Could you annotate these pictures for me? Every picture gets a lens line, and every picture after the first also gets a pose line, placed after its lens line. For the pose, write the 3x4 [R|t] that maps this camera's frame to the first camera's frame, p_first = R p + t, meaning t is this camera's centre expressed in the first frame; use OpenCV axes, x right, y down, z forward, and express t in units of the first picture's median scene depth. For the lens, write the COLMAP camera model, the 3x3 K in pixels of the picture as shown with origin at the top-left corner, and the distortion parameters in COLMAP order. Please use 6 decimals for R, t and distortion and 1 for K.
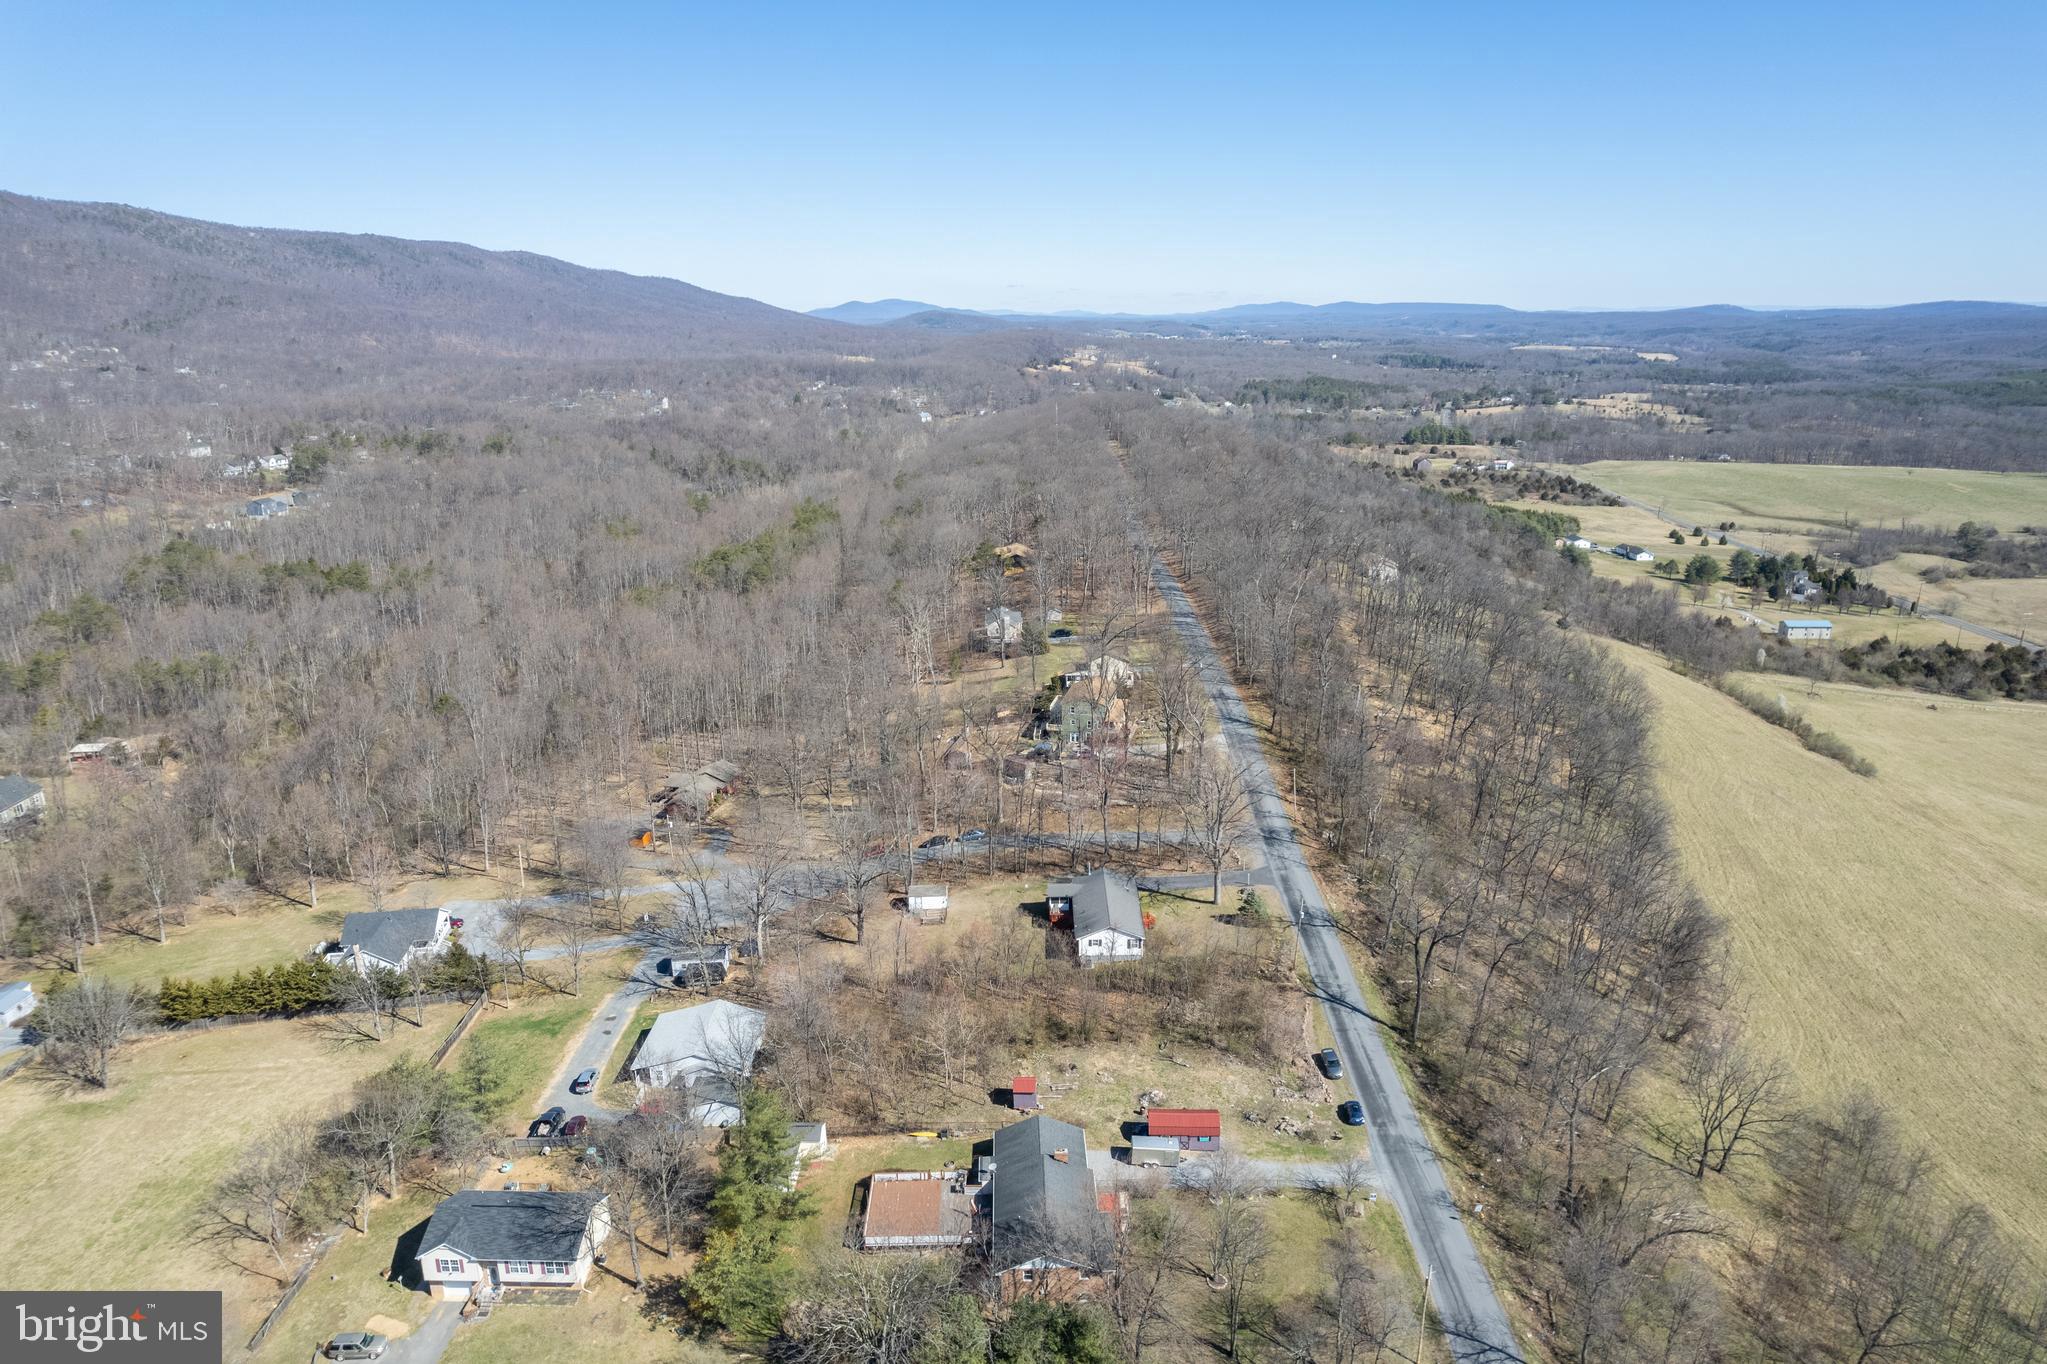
lens RADIAL K [[1317.9, 0, 1031.4], [0, 1317.9, 684.7], [0, 0, 1]] dist [-0.069792, 0.063872]
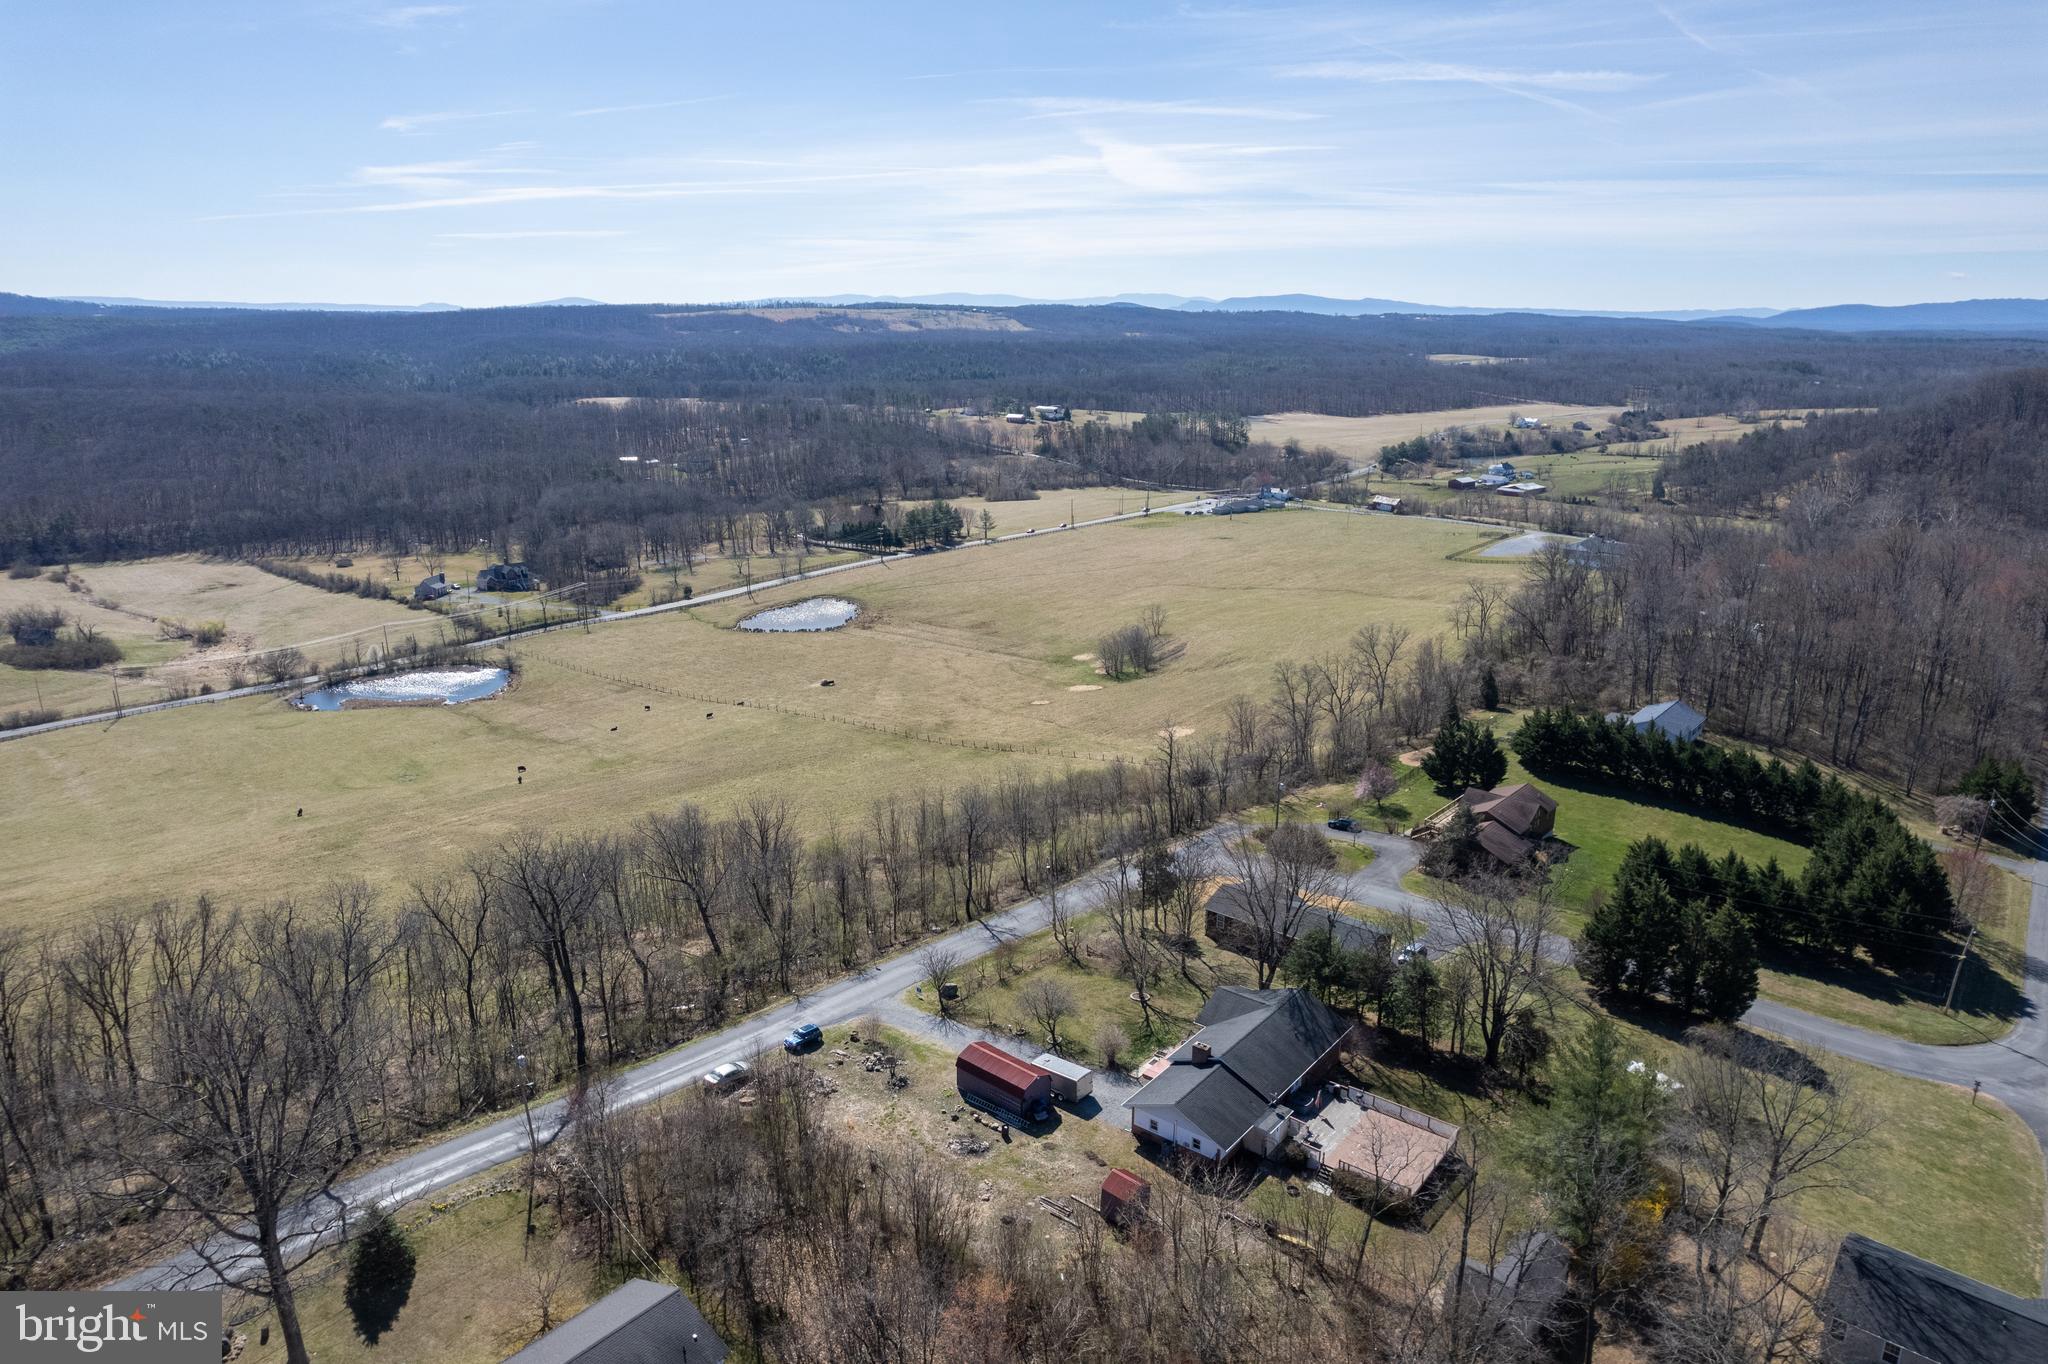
lens RADIAL K [[1318.5, 0, 1025.7], [0, 1318.5, 667.7], [0, 0, 1]] dist [-0.069792, 0.063872]
pose [[-0.776972, -0.153559, 0.610520, -0.222130], [0.183408, 0.872510, 0.452867, -0.149265], [-0.602226, 0.463839, -0.649752, 0.930638]]
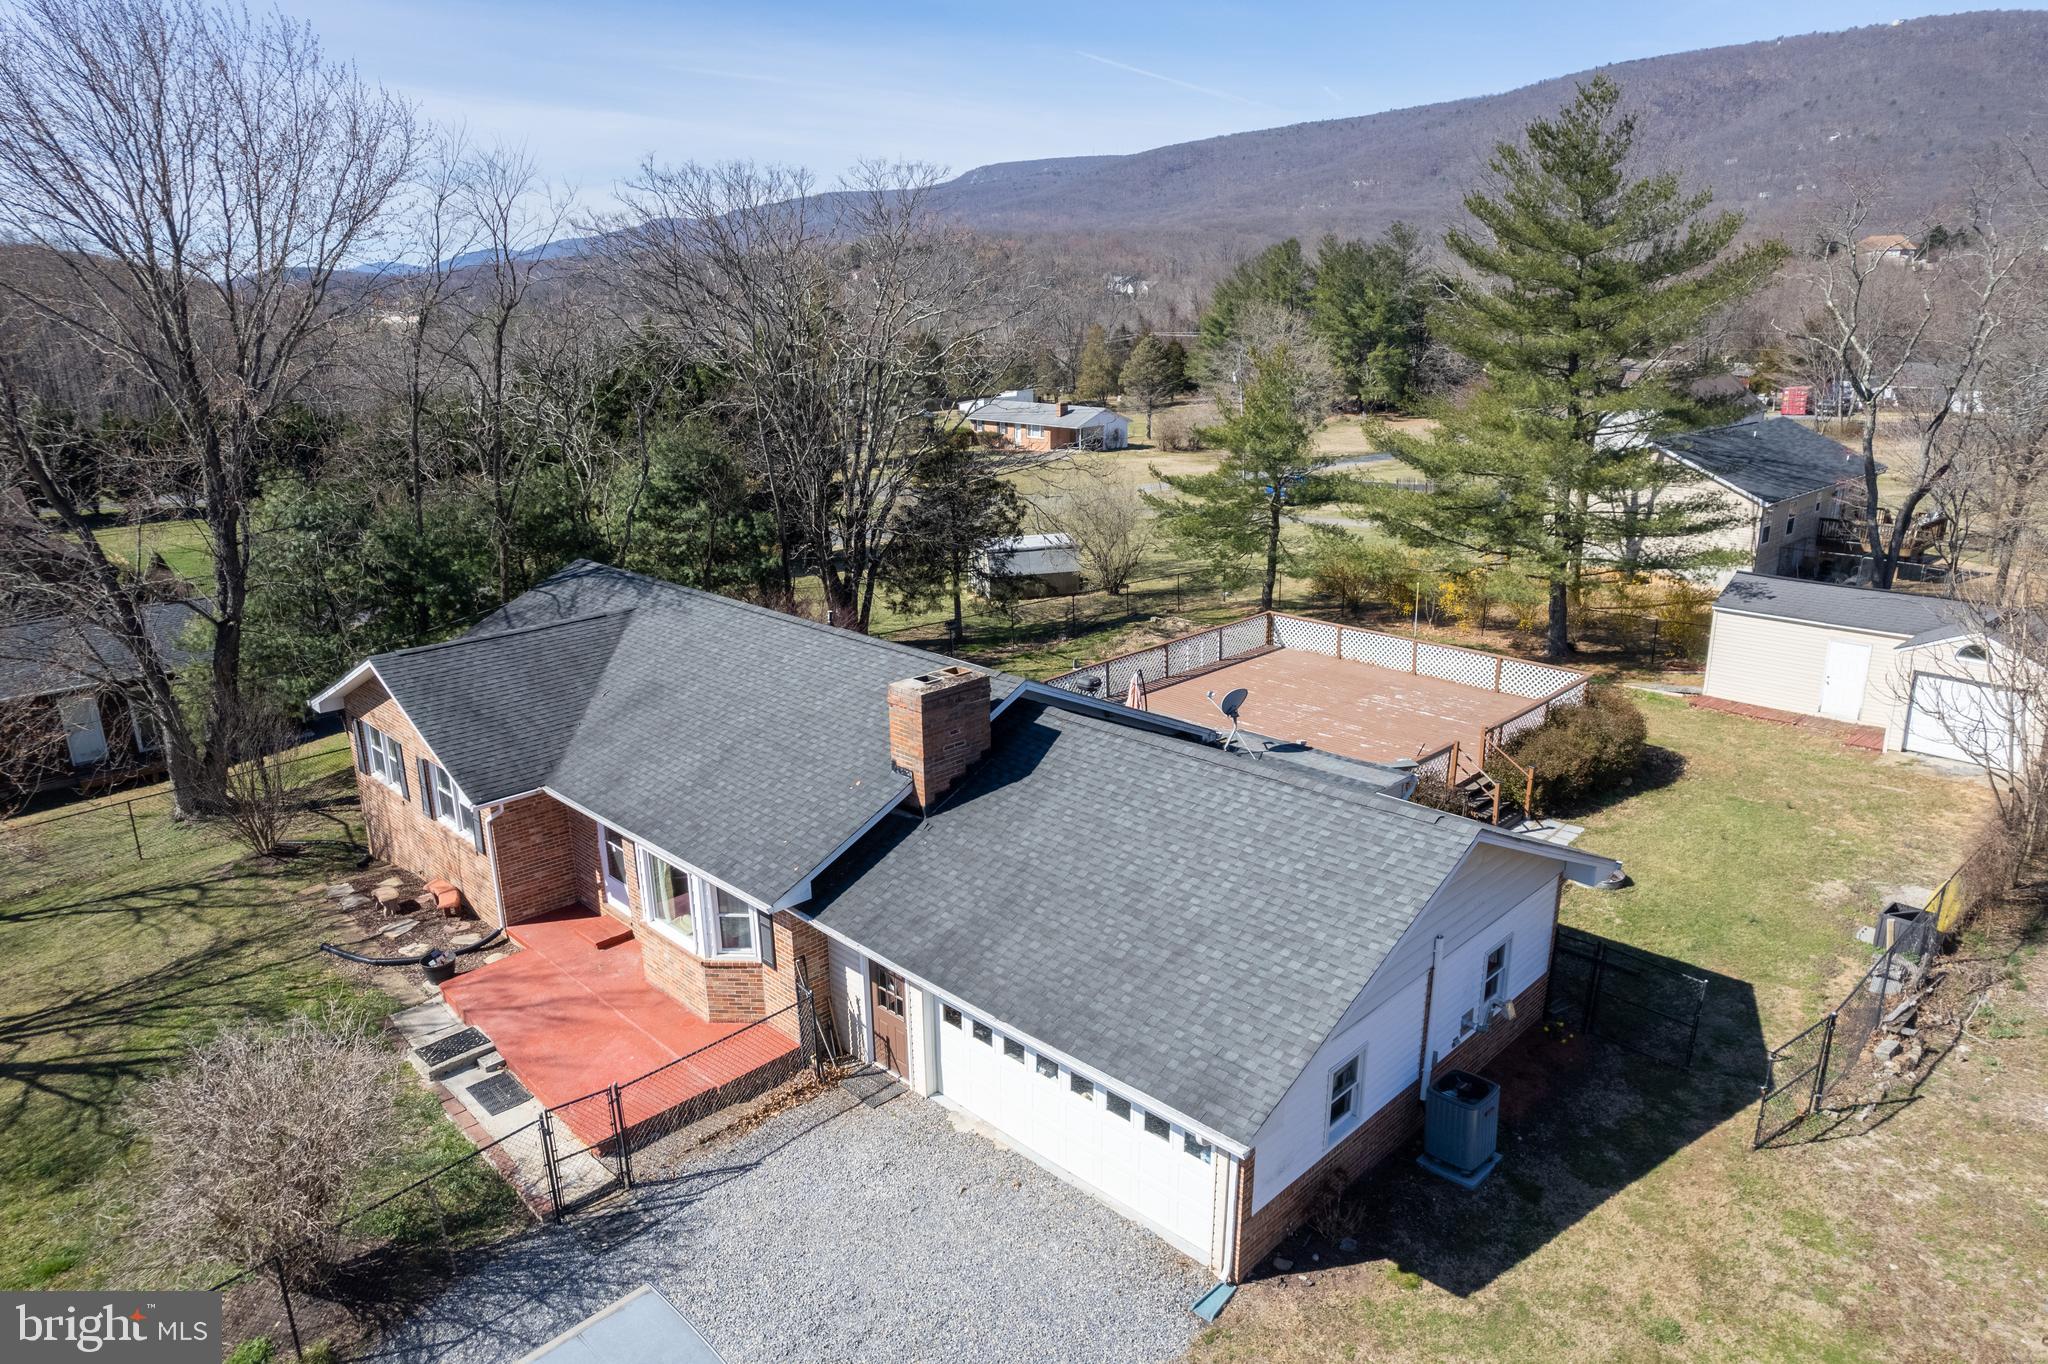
lens RADIAL K [[1318.5, 0, 1026.0], [0, 1318.5, 682.6], [0, 0, 1]] dist [-0.069792, 0.063872]
pose [[-0.716933, 0.226837, -0.659205, 0.069842], [-0.169356, 0.860587, 0.480321, 0.178045], [0.676258, 0.455998, -0.578568, 0.683247]]
